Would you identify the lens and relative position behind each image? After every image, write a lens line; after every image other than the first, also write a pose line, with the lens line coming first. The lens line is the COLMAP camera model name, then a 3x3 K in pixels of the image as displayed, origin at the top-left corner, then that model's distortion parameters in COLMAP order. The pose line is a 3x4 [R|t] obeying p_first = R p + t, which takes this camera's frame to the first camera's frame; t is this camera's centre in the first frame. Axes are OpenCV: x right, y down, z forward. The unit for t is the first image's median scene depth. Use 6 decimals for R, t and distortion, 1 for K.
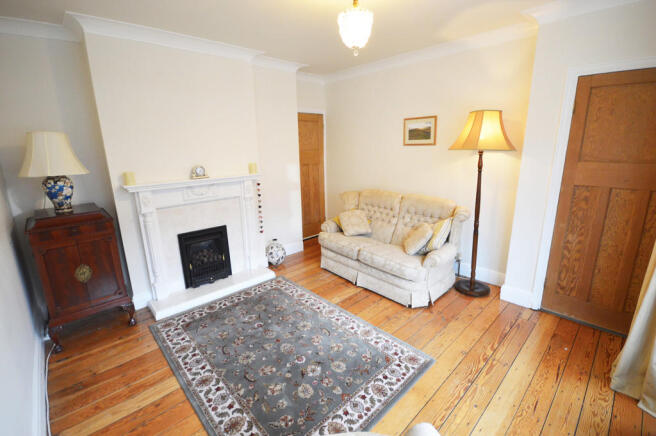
lens RADIAL K [[292.9, 0, 330.0], [0, 292.9, 216.2], [0, 0, 1]] dist [-0.025740, -0.000595]
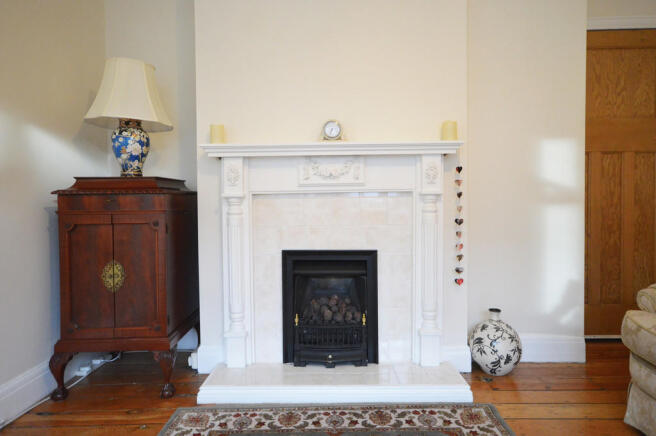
lens RADIAL K [[406.0, 0, 328.8], [0, 406.0, 215.7], [0, 0, 1]] dist [-0.006135, 0.001468]
pose [[0.729225, 0.031107, -0.683566, 0.032200], [-0.173970, 0.974569, -0.141241, 0.081377], [0.661789, 0.221917, 0.716092, 0.459727]]
